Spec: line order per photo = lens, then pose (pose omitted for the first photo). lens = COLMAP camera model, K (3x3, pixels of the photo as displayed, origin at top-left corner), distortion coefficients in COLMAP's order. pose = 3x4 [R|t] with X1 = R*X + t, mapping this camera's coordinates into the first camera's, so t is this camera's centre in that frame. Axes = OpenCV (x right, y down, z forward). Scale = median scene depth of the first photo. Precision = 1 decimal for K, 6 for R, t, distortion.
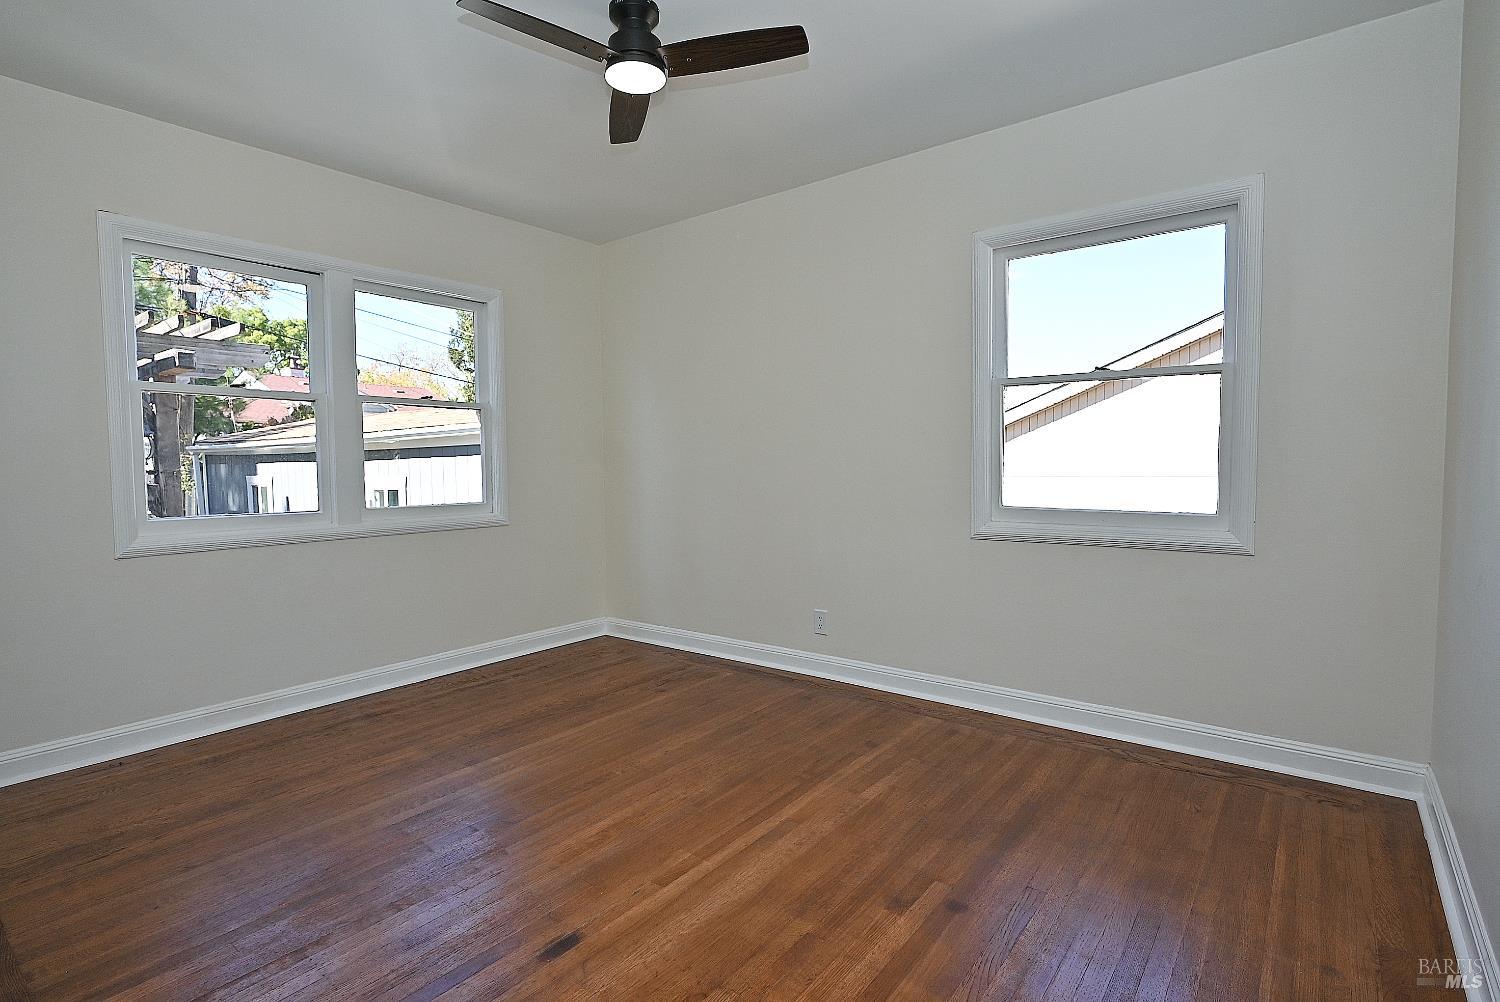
lens RADIAL K [[707.1, 0, 744.6], [0, 707.1, 498.4], [0, 0, 1]] dist [-0.001460, -0.000134]
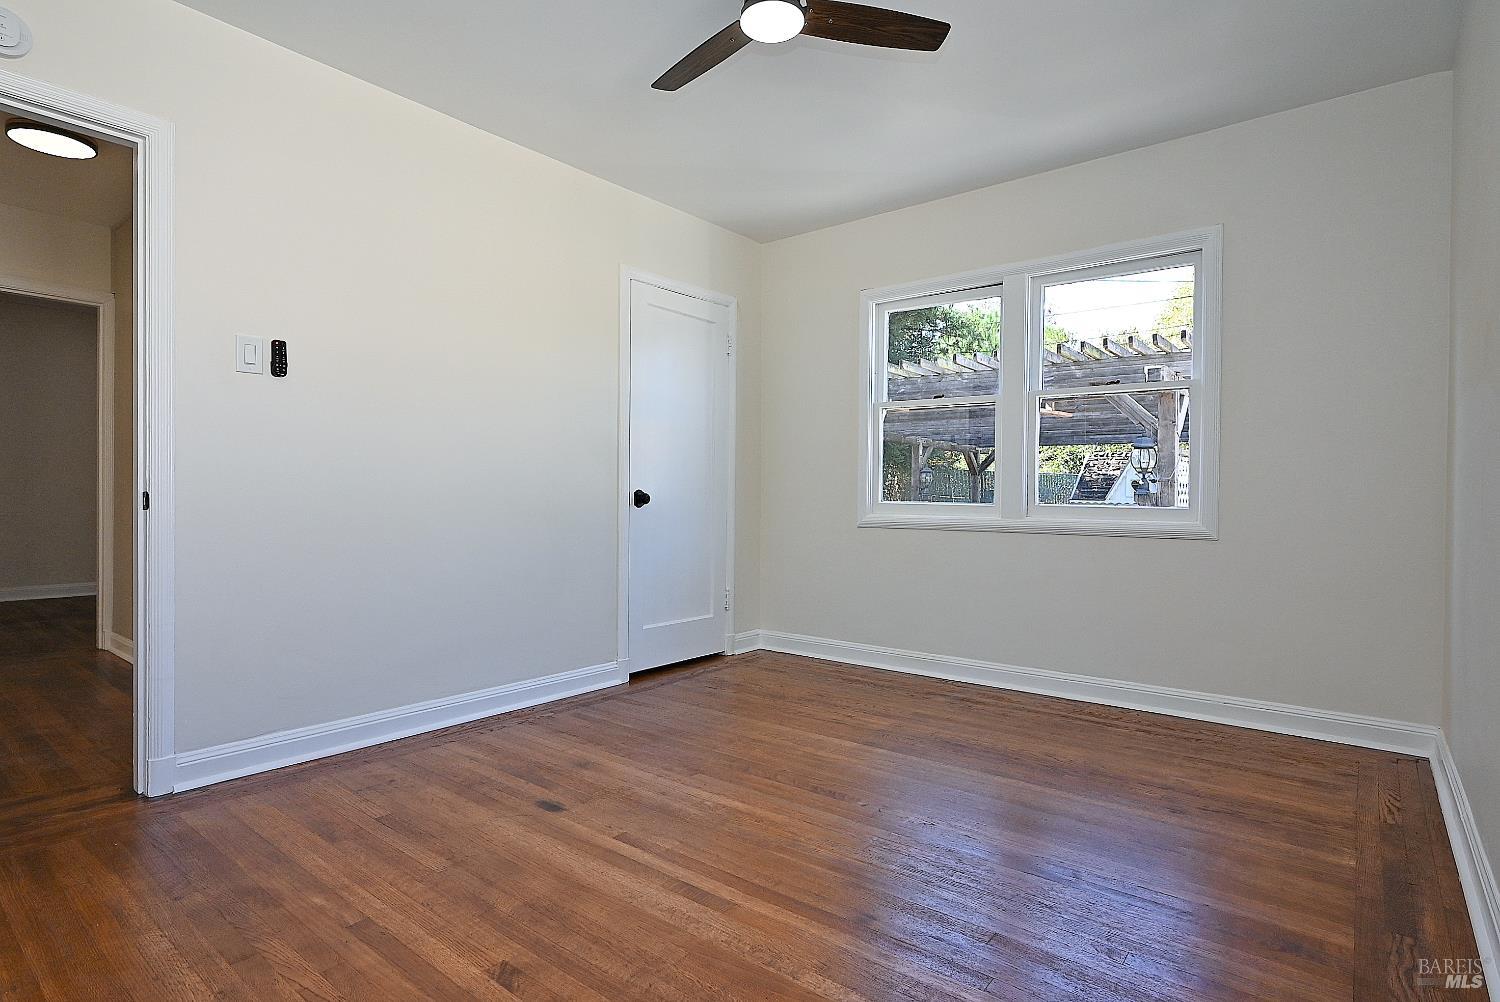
lens RADIAL K [[738.8, 0, 752.1], [0, 738.8, 500.1], [0, 0, 1]] dist [-0.002285, 0.000352]
pose [[0.025910, 0.019007, -0.999484, 0.654776], [-0.055207, 0.998321, 0.017554, 0.015661], [0.998139, 0.054724, 0.026916, 0.776374]]
